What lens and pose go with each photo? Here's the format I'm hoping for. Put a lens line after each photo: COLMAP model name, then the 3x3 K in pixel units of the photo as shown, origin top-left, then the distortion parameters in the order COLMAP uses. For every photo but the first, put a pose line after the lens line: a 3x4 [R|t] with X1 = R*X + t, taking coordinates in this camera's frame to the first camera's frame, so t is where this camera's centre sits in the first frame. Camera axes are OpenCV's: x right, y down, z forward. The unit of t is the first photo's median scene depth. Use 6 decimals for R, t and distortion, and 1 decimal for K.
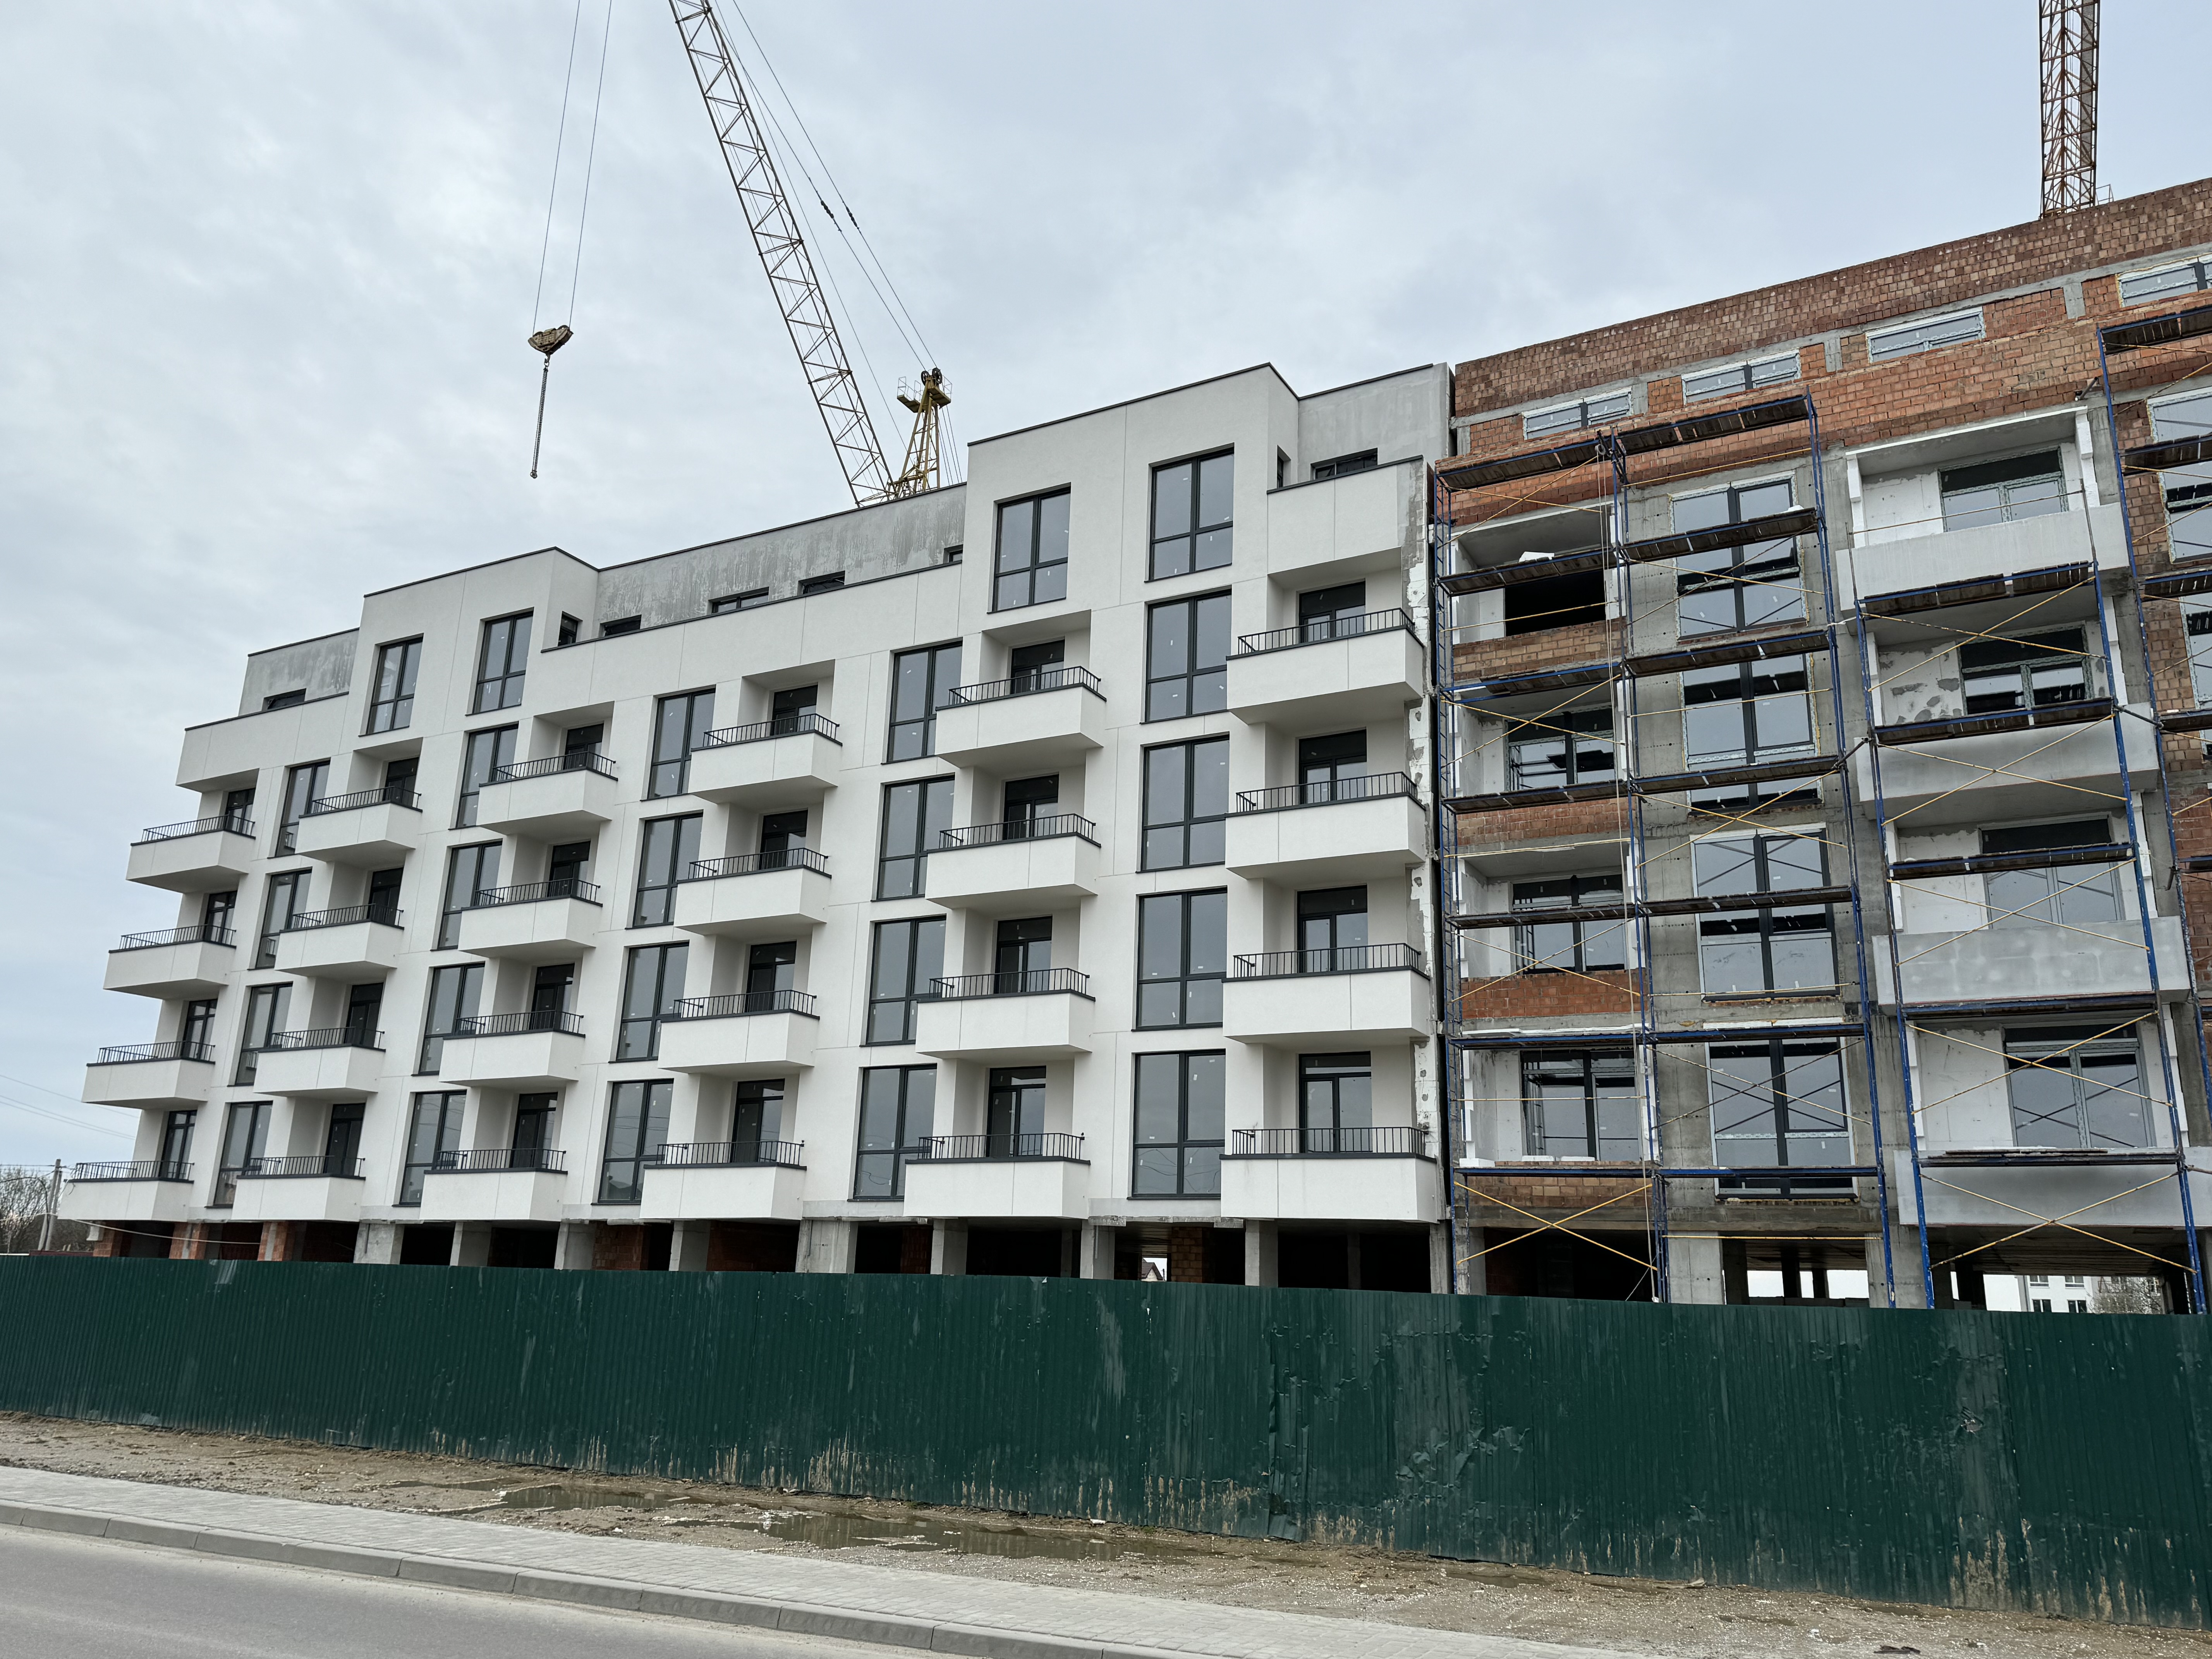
lens RADIAL K [[1675.3, 0, 1090.6], [0, 1675.3, 836.0], [0, 0, 1]] dist [0.117373, -0.166777]
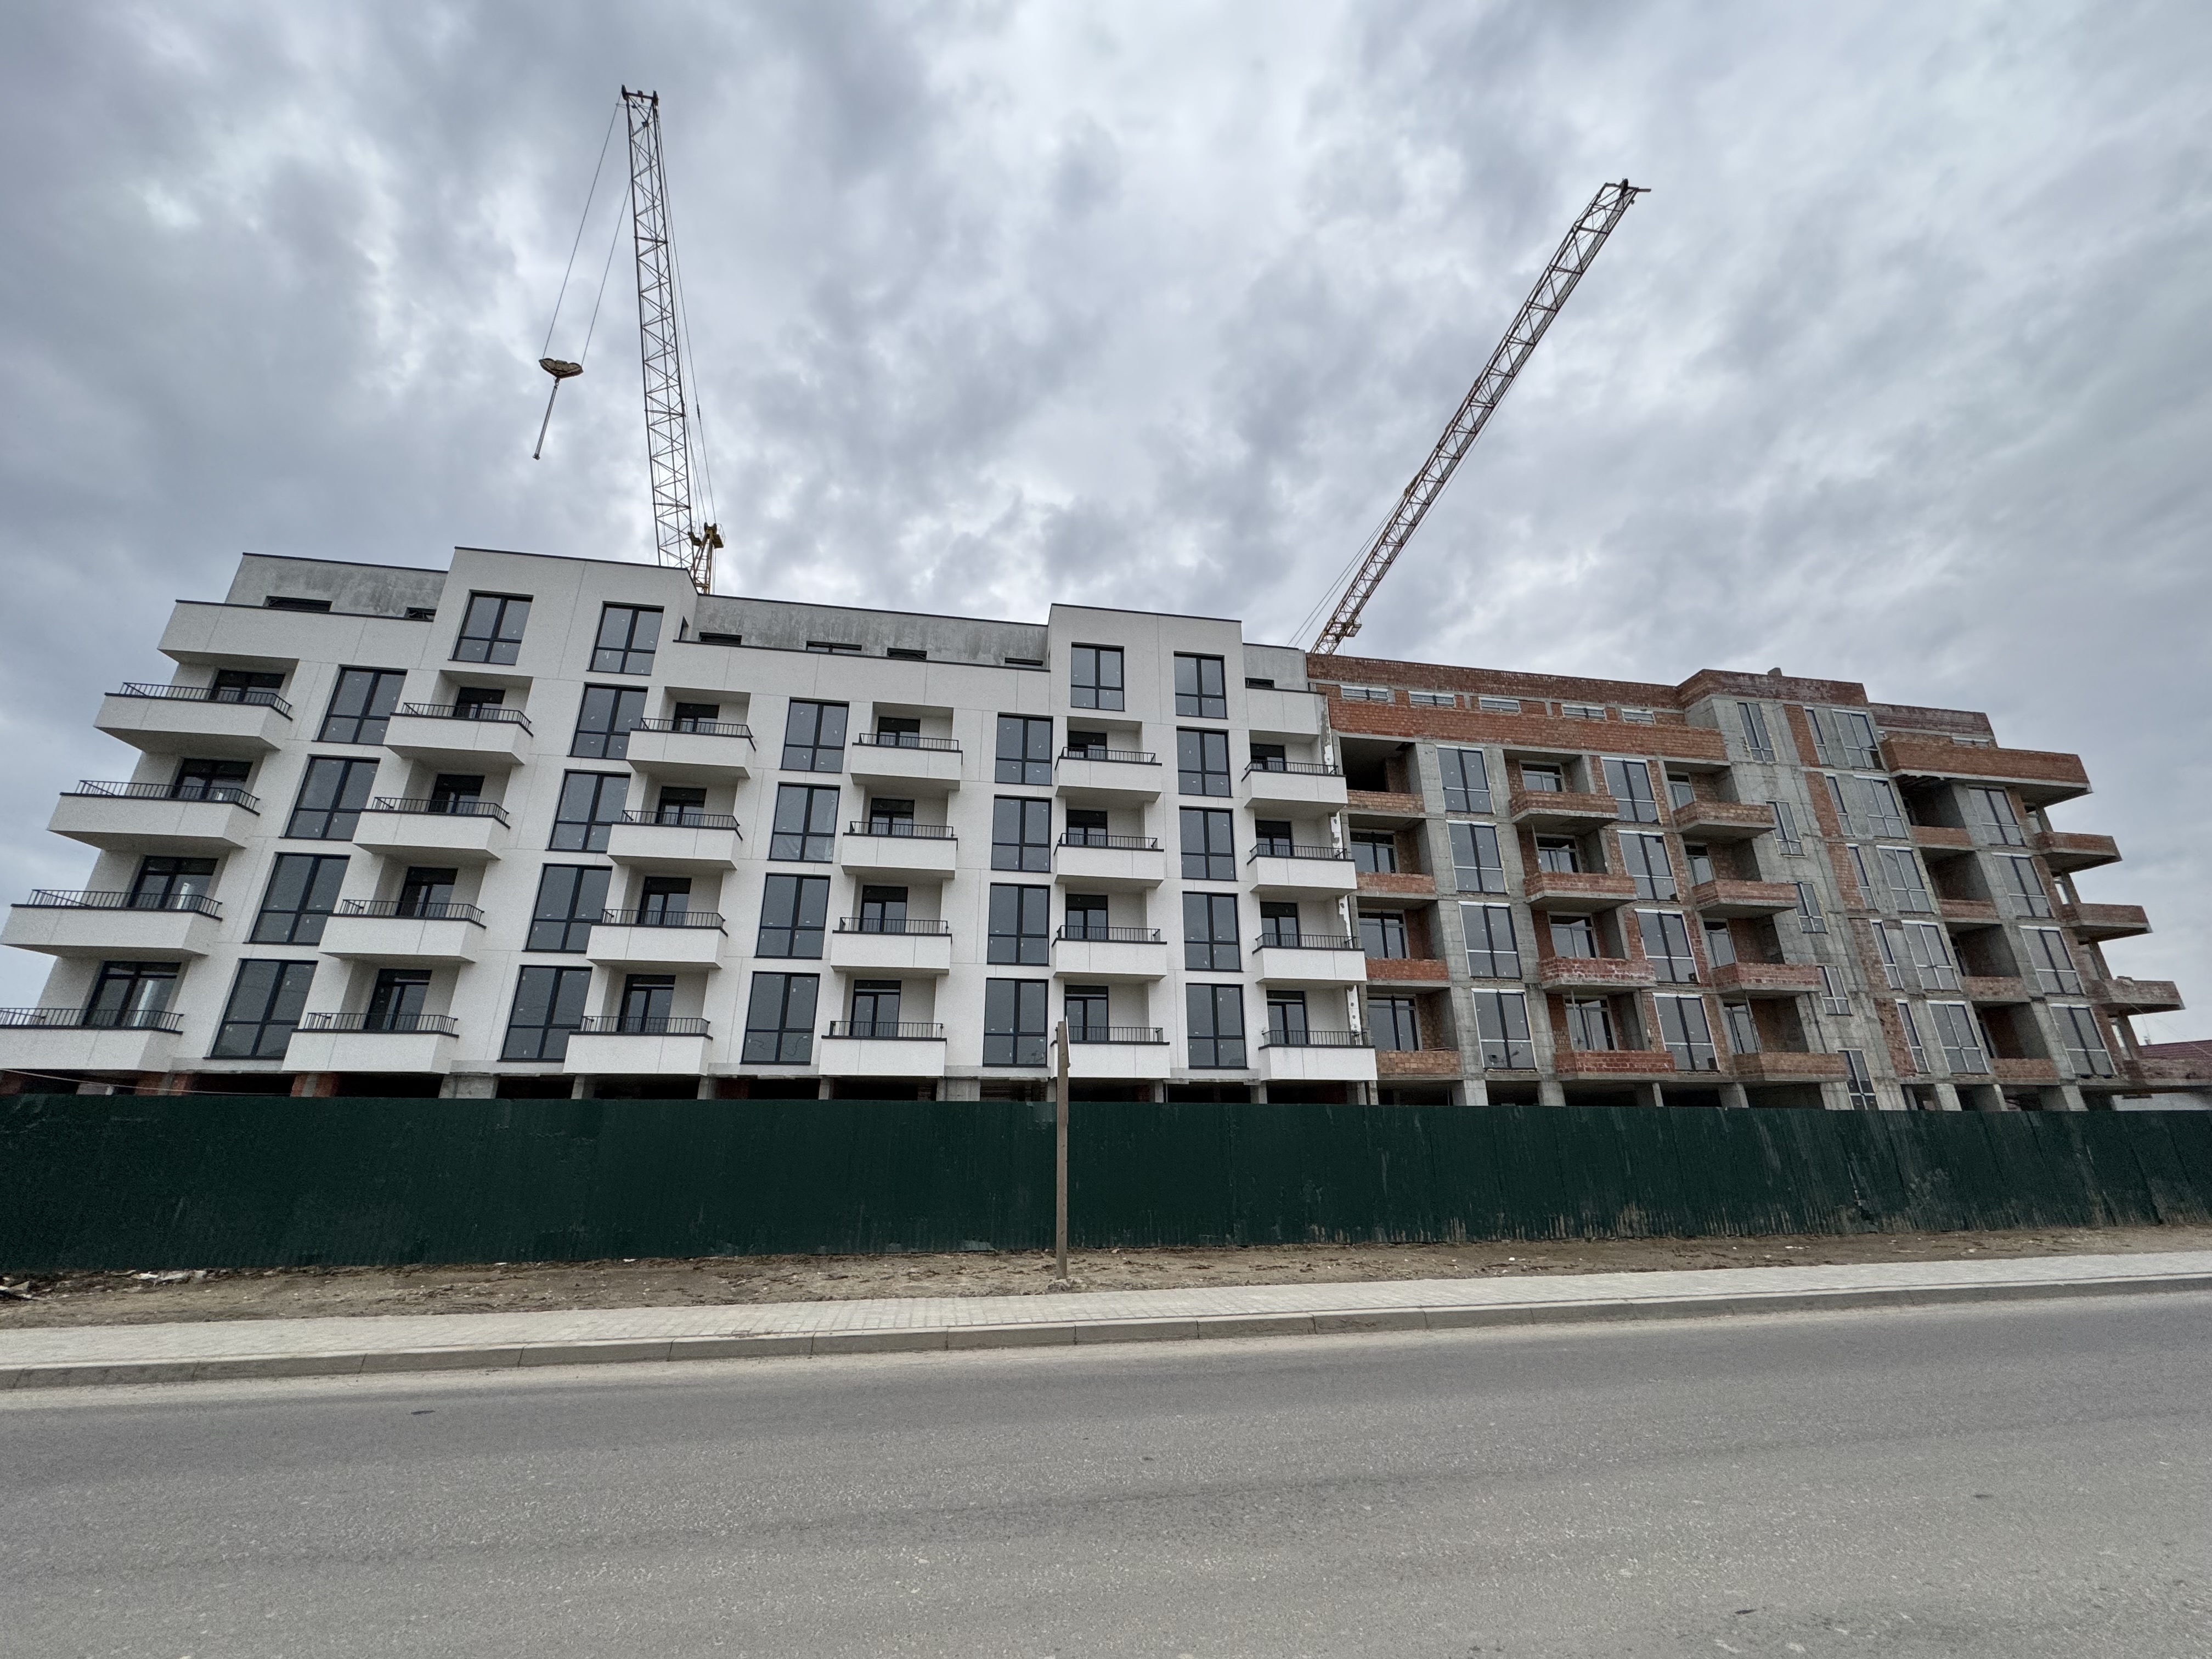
lens RADIAL K [[878.5, 0, 1106.6], [0, 878.5, 822.7], [0, 0, 1]] dist [-0.000967, -0.000040]
pose [[0.775962, 0.178848, 0.604894, -0.233619], [-0.144570, 0.983861, -0.105441, 0.028443], [-0.613989, -0.005631, 0.789294, 0.128591]]
